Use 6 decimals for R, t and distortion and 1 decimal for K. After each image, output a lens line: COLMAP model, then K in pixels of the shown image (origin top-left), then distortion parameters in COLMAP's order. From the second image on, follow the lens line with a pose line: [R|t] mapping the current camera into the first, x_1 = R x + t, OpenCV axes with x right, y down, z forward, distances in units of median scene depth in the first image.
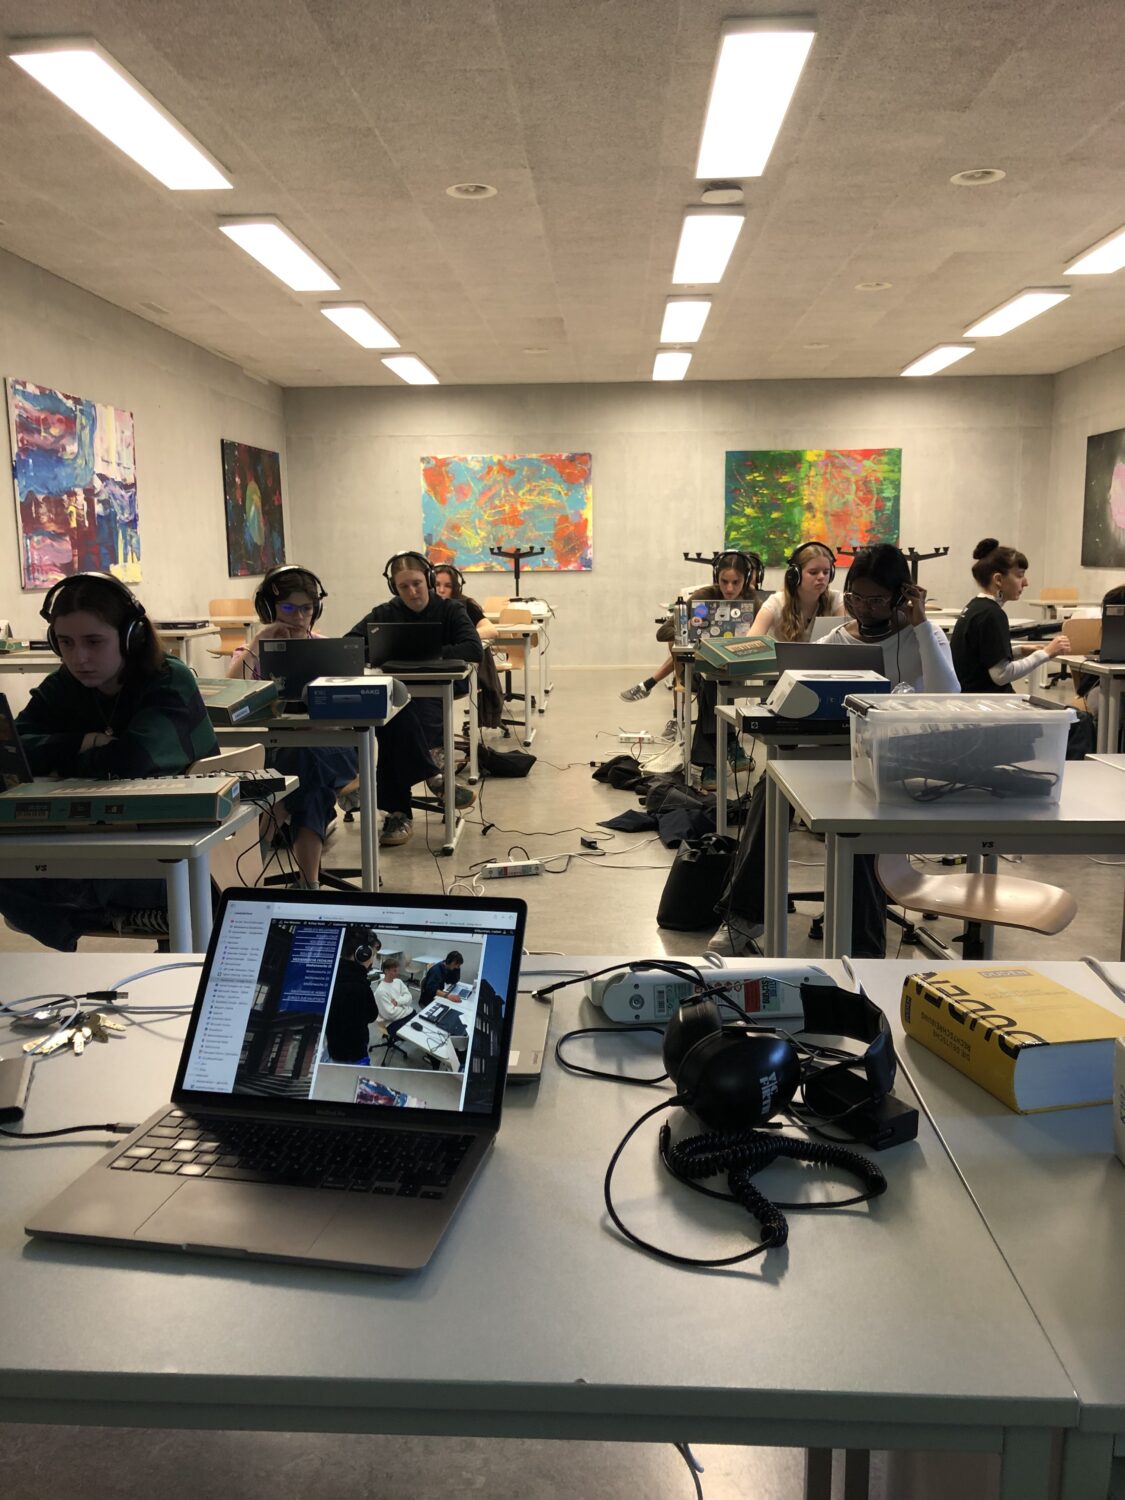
lens RADIAL K [[1231.2, 0, 565.1], [0, 1231.2, 754.9], [0, 0, 1]] dist [0.006922, 0.030385]
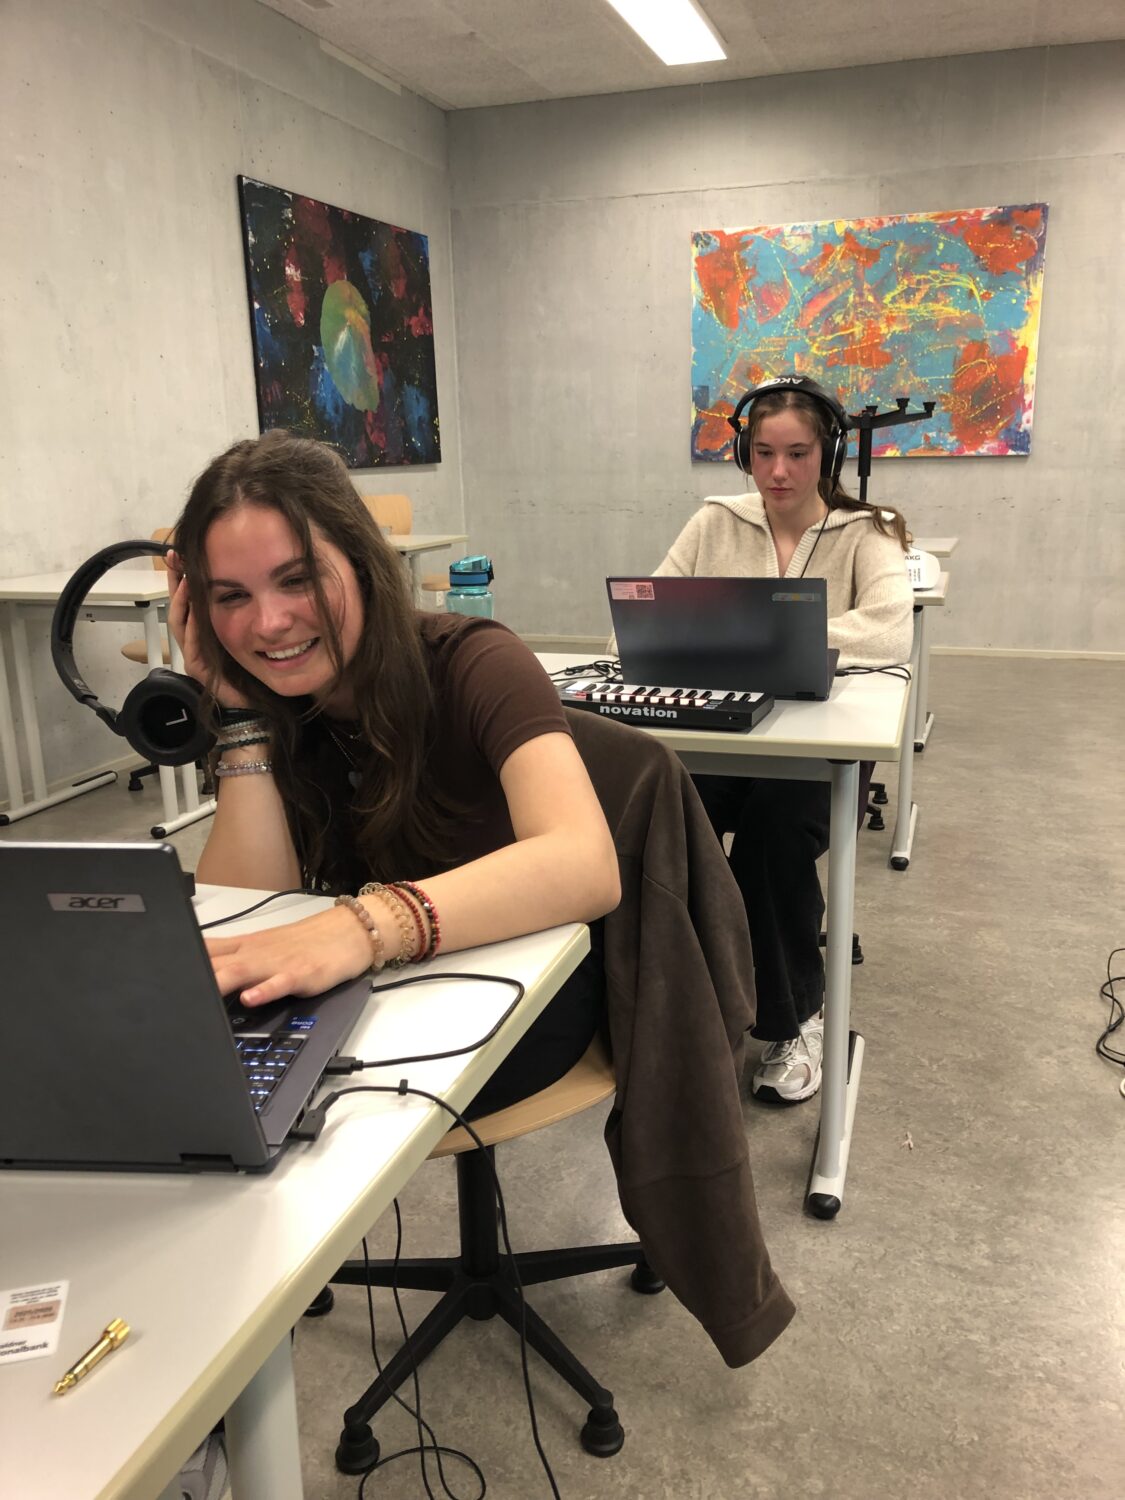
lens RADIAL K [[1231.2, 0, 574.5], [0, 1231.2, 760.6], [0, 0, 1]] dist [0.006922, 0.030385]
pose [[0.961046, 0.061609, -0.269433, -0.012188], [-0.036584, 0.994618, 0.096937, -0.071581], [0.273955, -0.083304, 0.958128, 0.477609]]
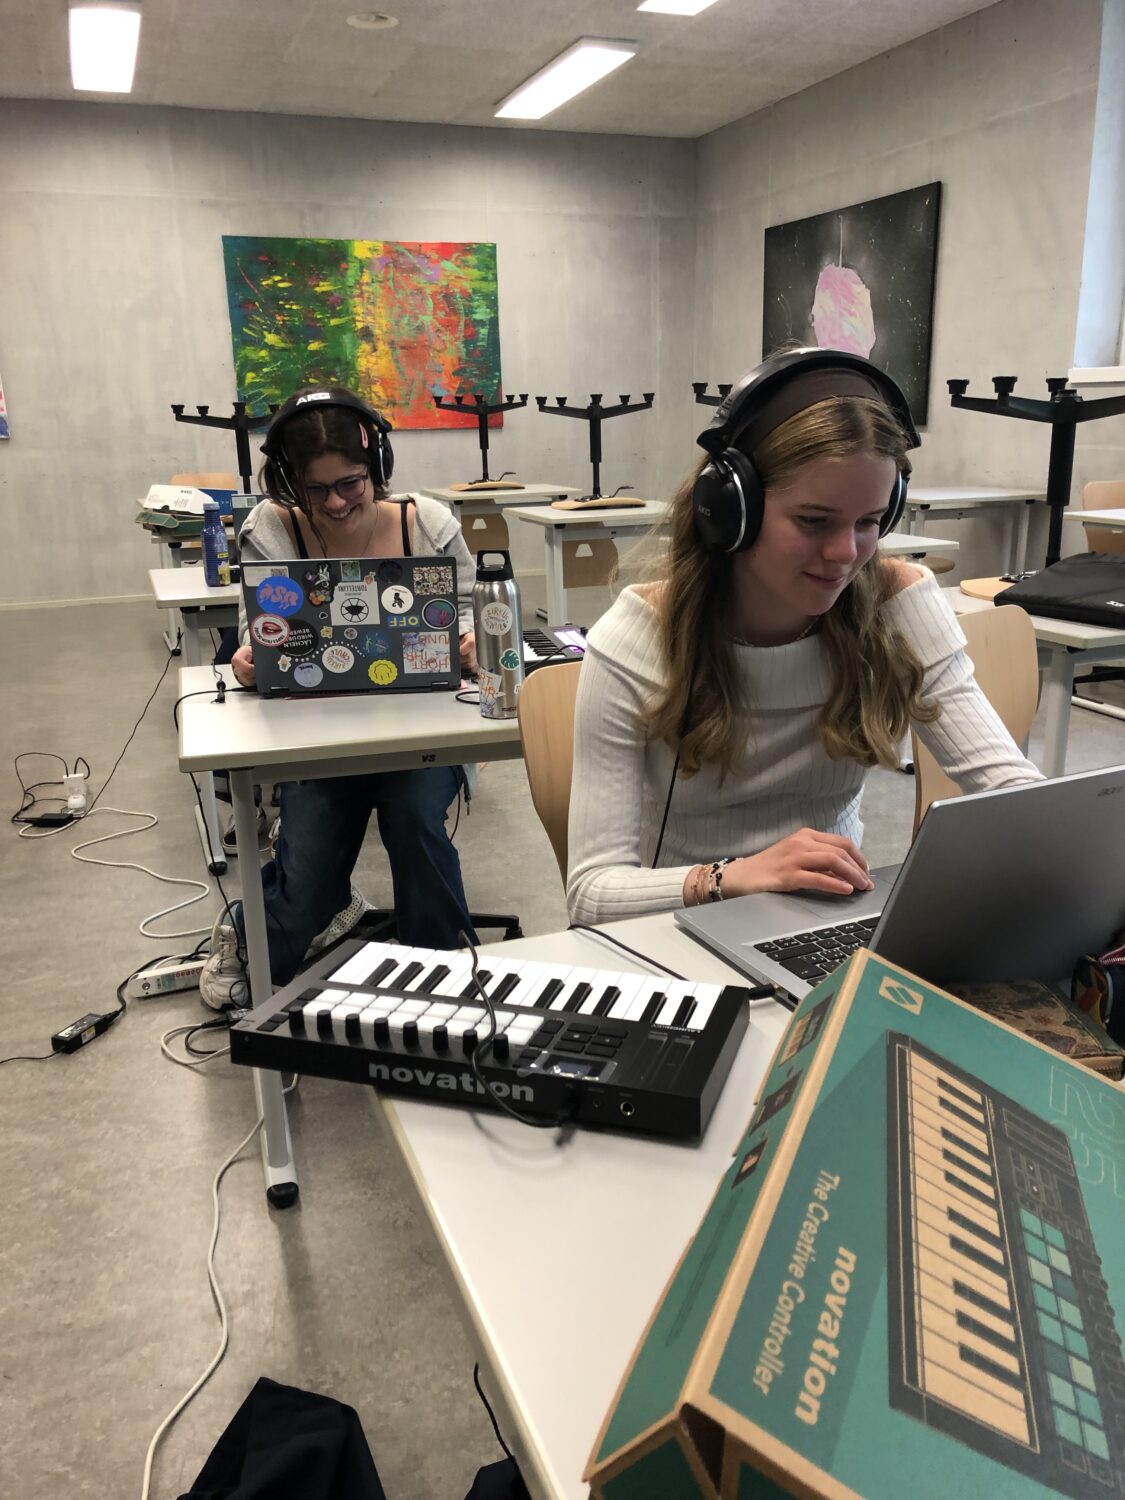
lens RADIAL K [[1231.2, 0, 569.7], [0, 1231.2, 765.8], [0, 0, 1]] dist [0.006922, 0.030385]
pose [[0.920161, -0.116750, 0.373728, 0.029502], [0.072112, 0.988714, 0.131319, -0.055566], [-0.384841, -0.093885, 0.918195, 0.349953]]
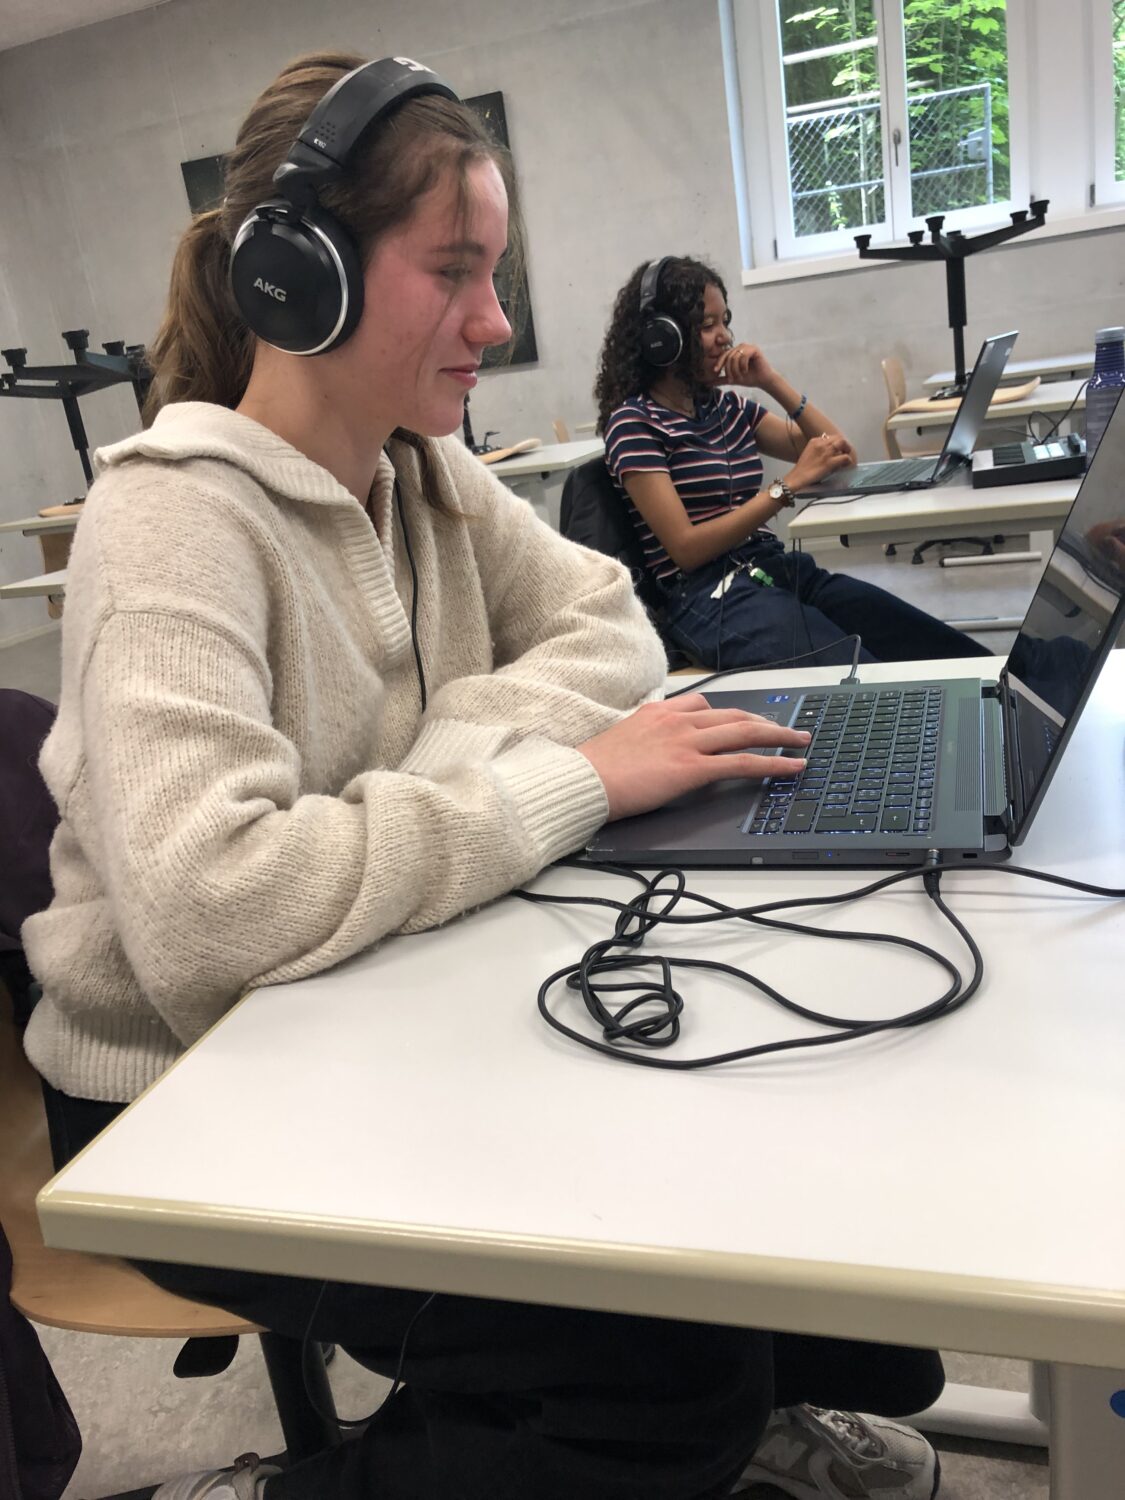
lens RADIAL K [[1231.2, 0, 596.2], [0, 1231.2, 732.4], [0, 0, 1]] dist [0.006922, 0.030385]
pose [[0.284674, -0.307399, 0.908001, -0.089478], [0.286407, 0.931203, 0.225460, -0.086016], [-0.914840, 0.195875, 0.353131, 0.626344]]
